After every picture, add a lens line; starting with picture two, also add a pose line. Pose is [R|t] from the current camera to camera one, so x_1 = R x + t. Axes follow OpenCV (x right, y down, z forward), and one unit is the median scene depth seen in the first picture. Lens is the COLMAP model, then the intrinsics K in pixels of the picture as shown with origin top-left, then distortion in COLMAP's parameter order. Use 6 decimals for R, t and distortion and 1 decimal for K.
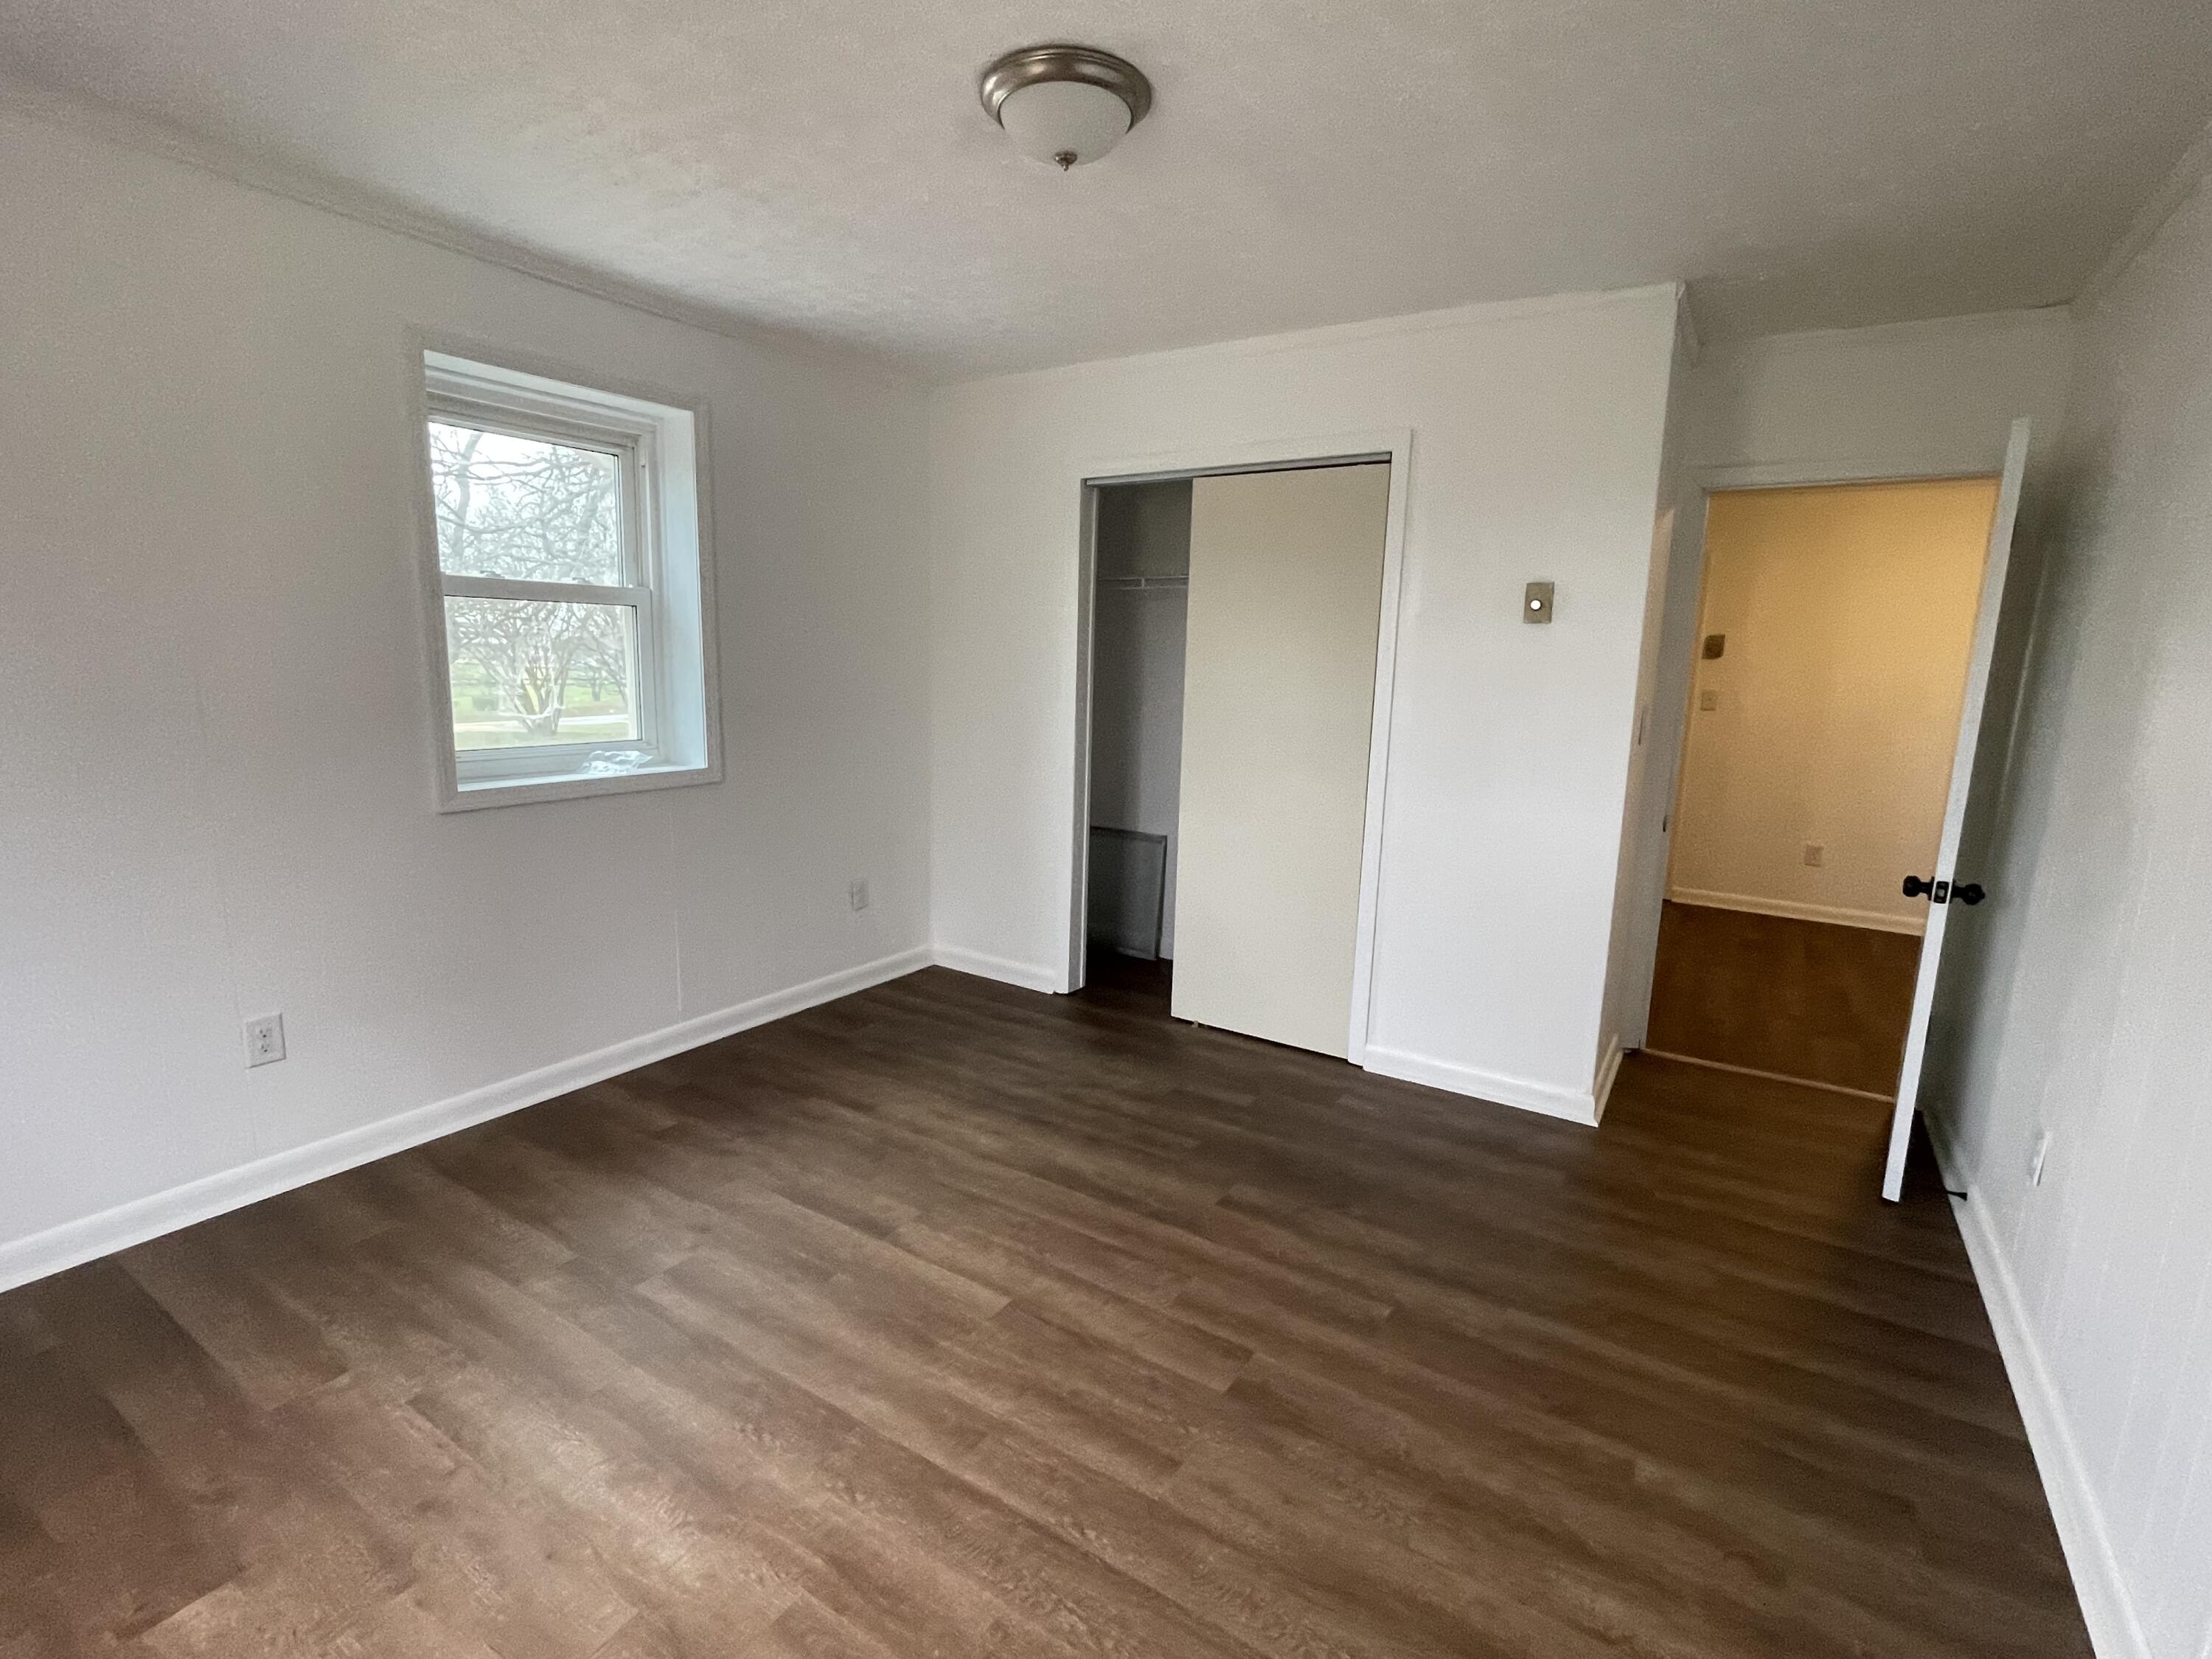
lens RADIAL K [[1022.5, 0, 1094.4], [0, 1022.5, 829.2], [0, 0, 1]] dist [-0.004600, -0.000249]
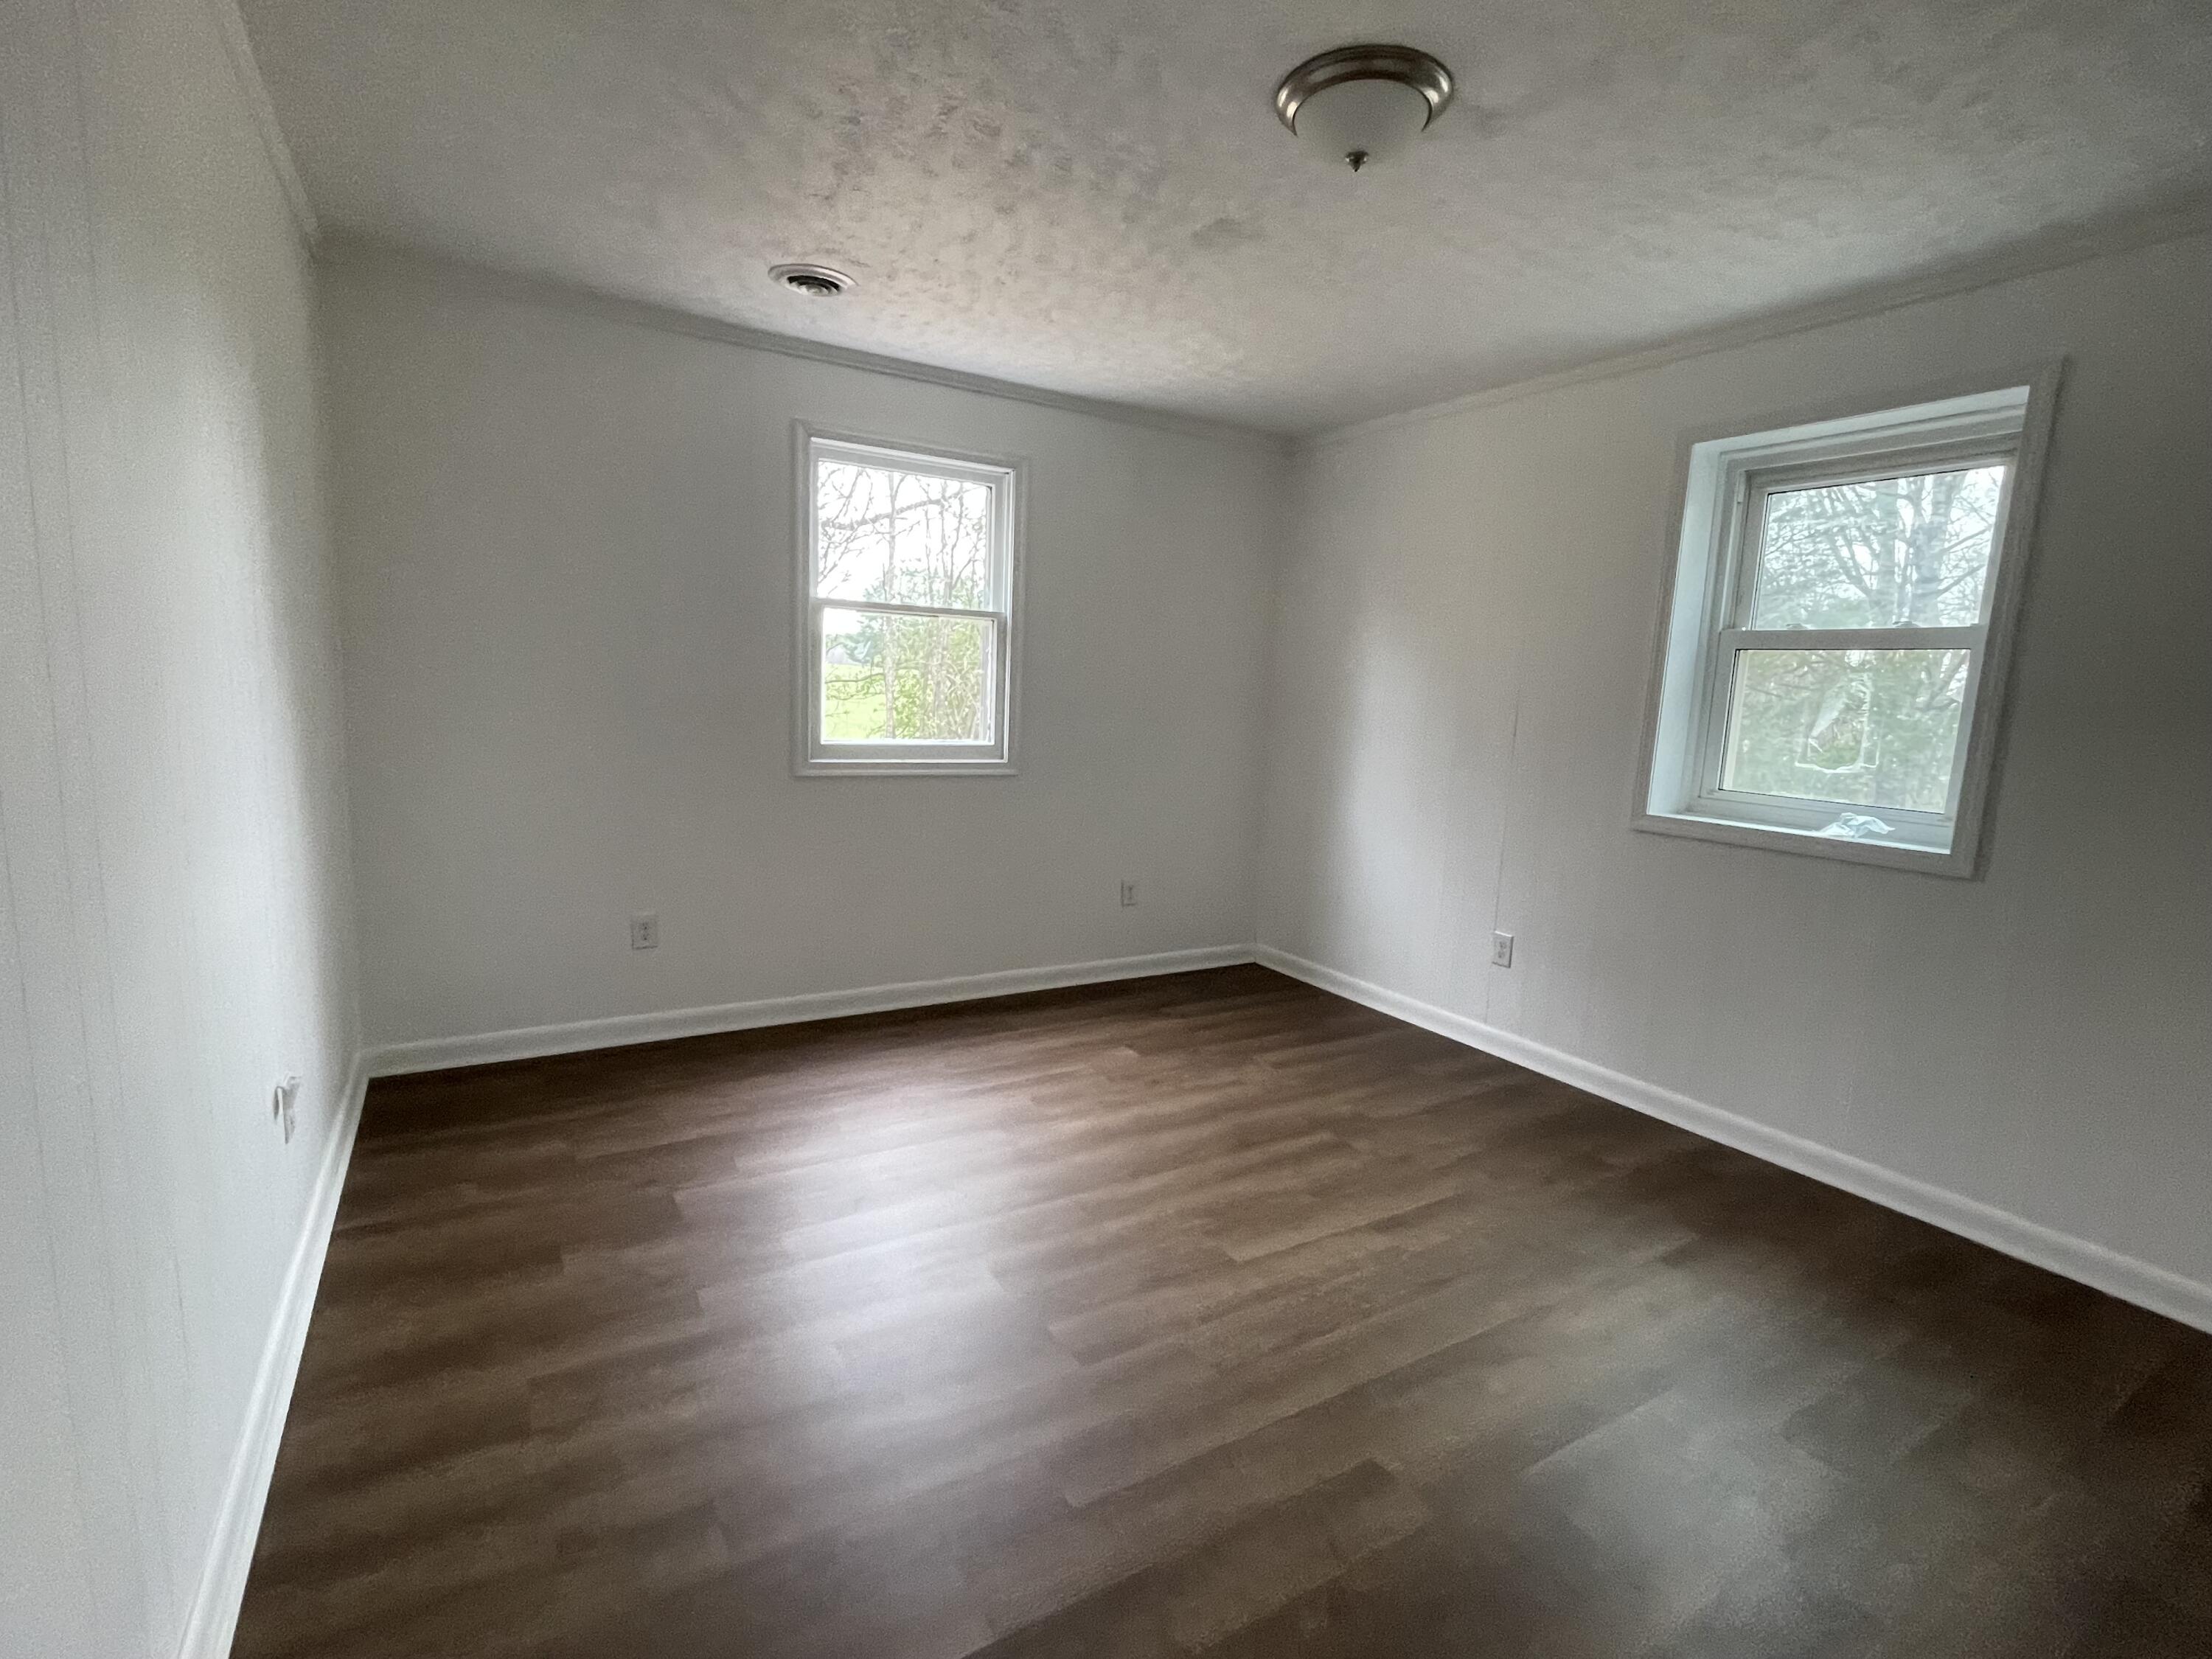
lens RADIAL K [[1022.5, 0, 1096.4], [0, 1022.5, 832.6], [0, 0, 1]] dist [-0.004600, -0.000249]
pose [[-0.437355, 0.084539, -0.895306, 0.784240], [-0.204518, 0.960134, 0.190567, -0.123687], [0.875724, 0.266452, -0.402630, 1.030729]]
